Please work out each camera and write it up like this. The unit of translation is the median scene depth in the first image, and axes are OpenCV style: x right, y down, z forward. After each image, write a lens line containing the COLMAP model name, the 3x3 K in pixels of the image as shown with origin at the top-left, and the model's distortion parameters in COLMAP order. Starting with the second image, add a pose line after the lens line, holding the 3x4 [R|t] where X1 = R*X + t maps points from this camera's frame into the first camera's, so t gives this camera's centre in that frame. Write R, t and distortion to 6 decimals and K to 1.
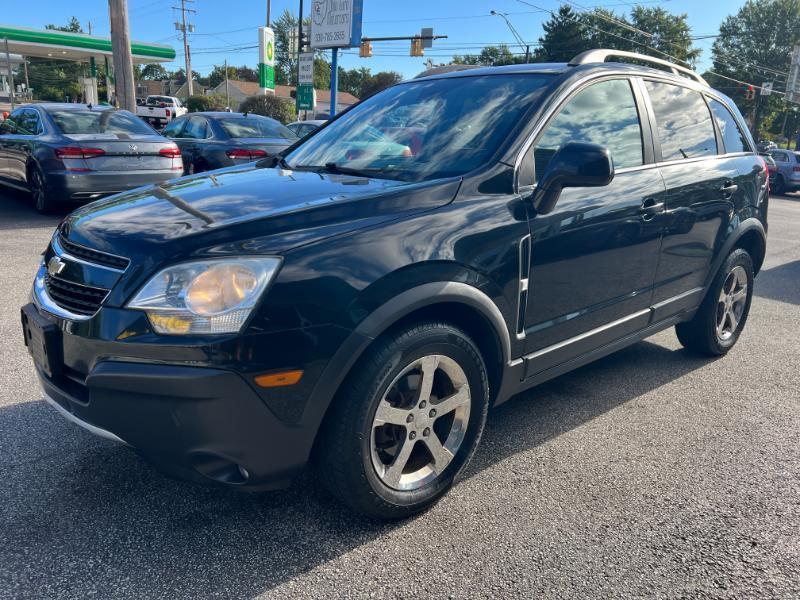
lens RADIAL K [[605.3, 0, 400.0], [0, 605.3, 300.0], [0, 0, 1]] dist [0.049012, -0.054863]
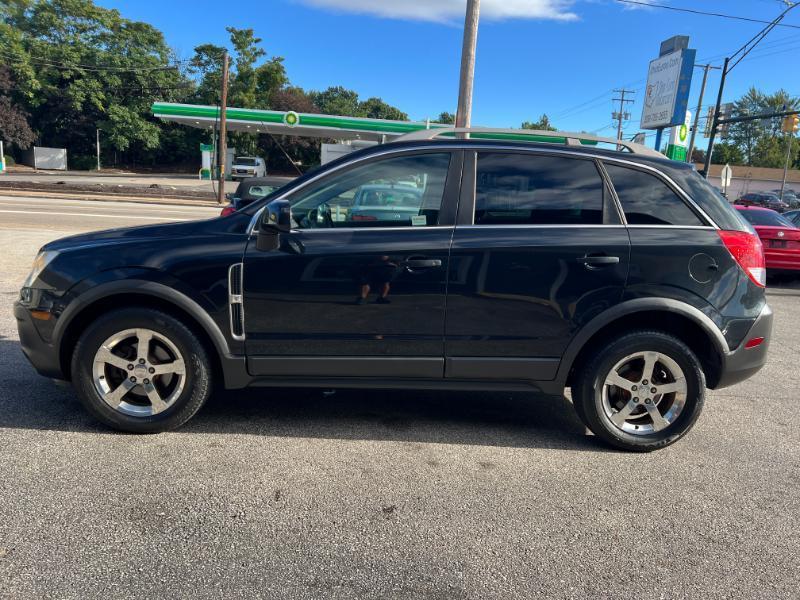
lens RADIAL K [[605.3, 0, 400.0], [0, 605.3, 300.0], [0, 0, 1]] dist [0.049012, -0.054863]
pose [[0.765373, 0.112863, -0.633614, 1.320367], [-0.192673, 0.979532, -0.058260, -0.013502], [0.614070, 0.166671, 0.771453, 0.163892]]
